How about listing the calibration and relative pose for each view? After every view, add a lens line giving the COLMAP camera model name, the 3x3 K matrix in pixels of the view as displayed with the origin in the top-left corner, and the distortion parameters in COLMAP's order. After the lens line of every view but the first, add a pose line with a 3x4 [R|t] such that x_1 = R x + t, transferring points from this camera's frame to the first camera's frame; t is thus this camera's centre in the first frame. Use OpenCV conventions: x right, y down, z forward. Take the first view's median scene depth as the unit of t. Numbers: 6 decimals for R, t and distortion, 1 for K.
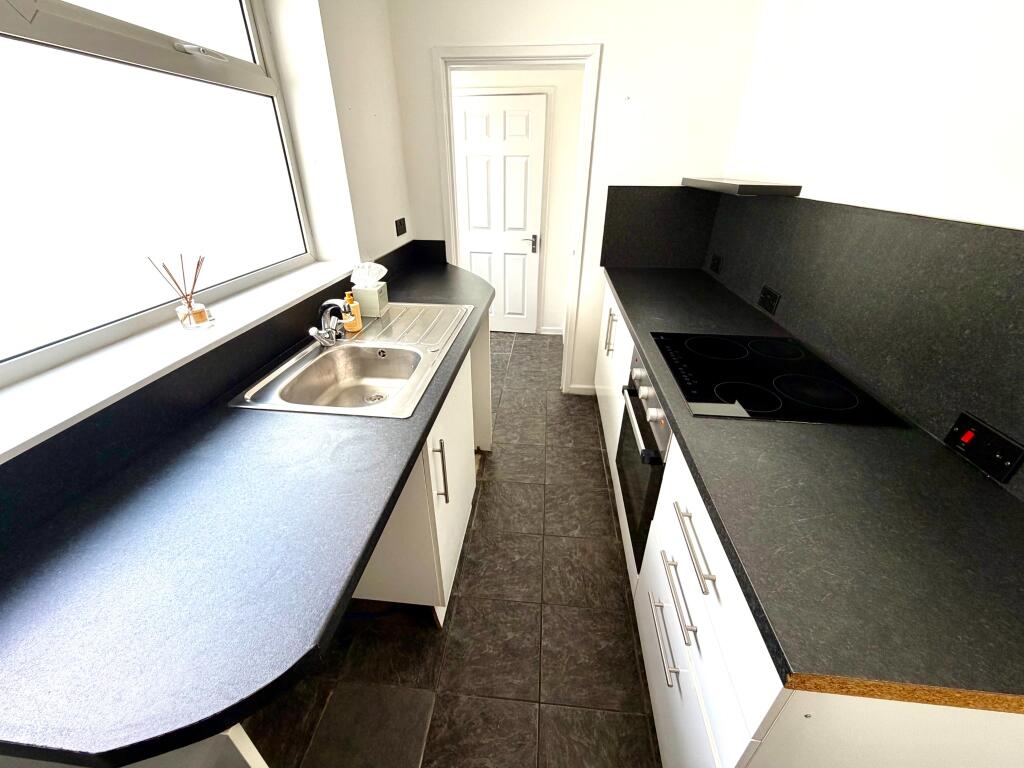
lens RADIAL K [[409.1, 0, 510.4], [0, 409.1, 384.9], [0, 0, 1]] dist [-0.001624, -0.000092]
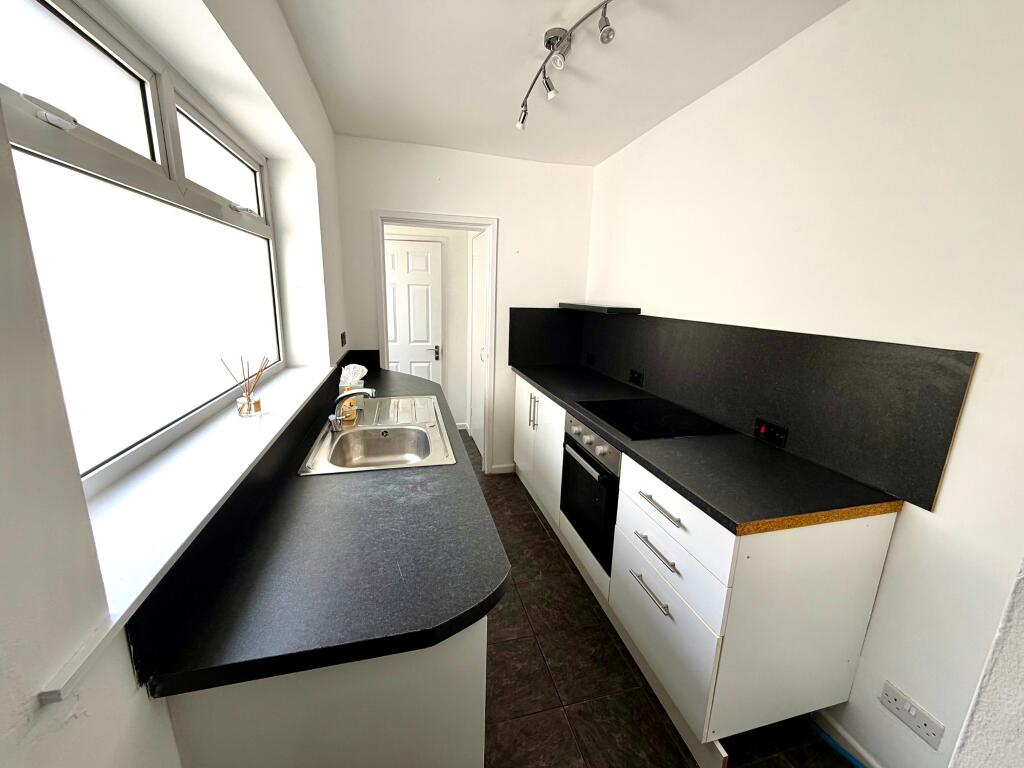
lens RADIAL K [[409.1, 0, 510.4], [0, 409.1, 384.9], [0, 0, 1]] dist [-0.001624, -0.000092]
pose [[0.938096, -0.058342, 0.341426, -0.332123], [0.146517, 0.960021, -0.238522, 0.113913], [-0.313861, 0.273781, 0.909140, -0.223389]]
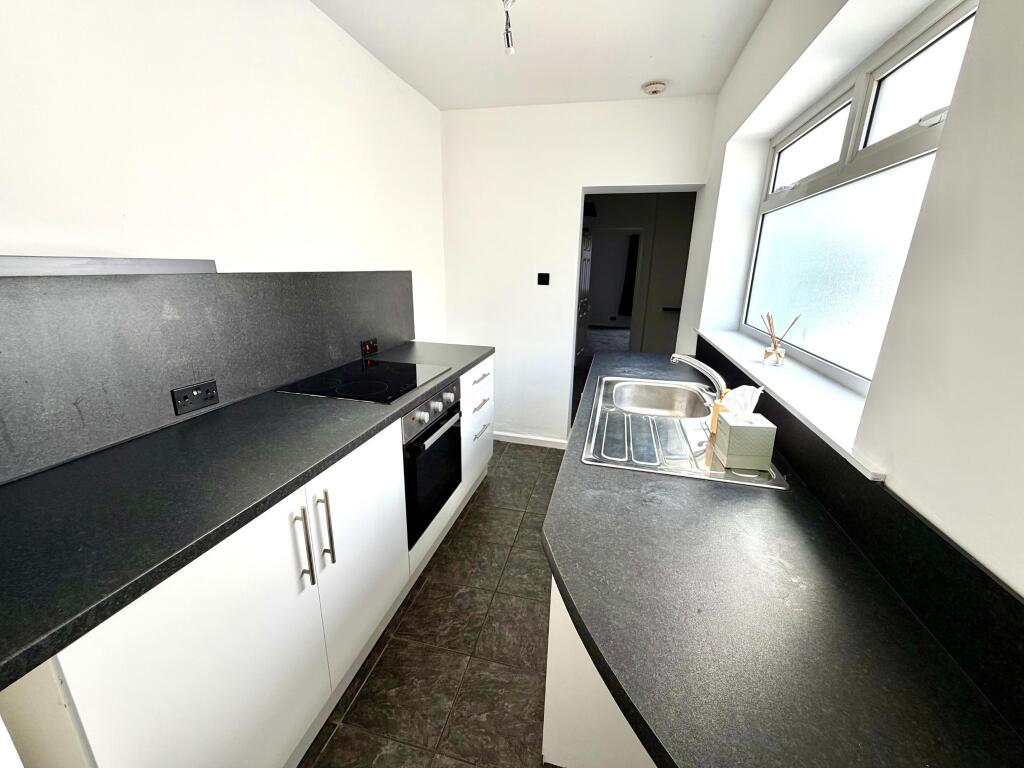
lens RADIAL K [[409.1, 0, 510.4], [0, 409.1, 384.9], [0, 0, 1]] dist [-0.001624, -0.000092]
pose [[-0.988236, -0.065608, 0.138152, -0.067293], [0.050628, 0.712048, 0.700303, -0.782433], [-0.144316, 0.699059, -0.700350, 1.527061]]
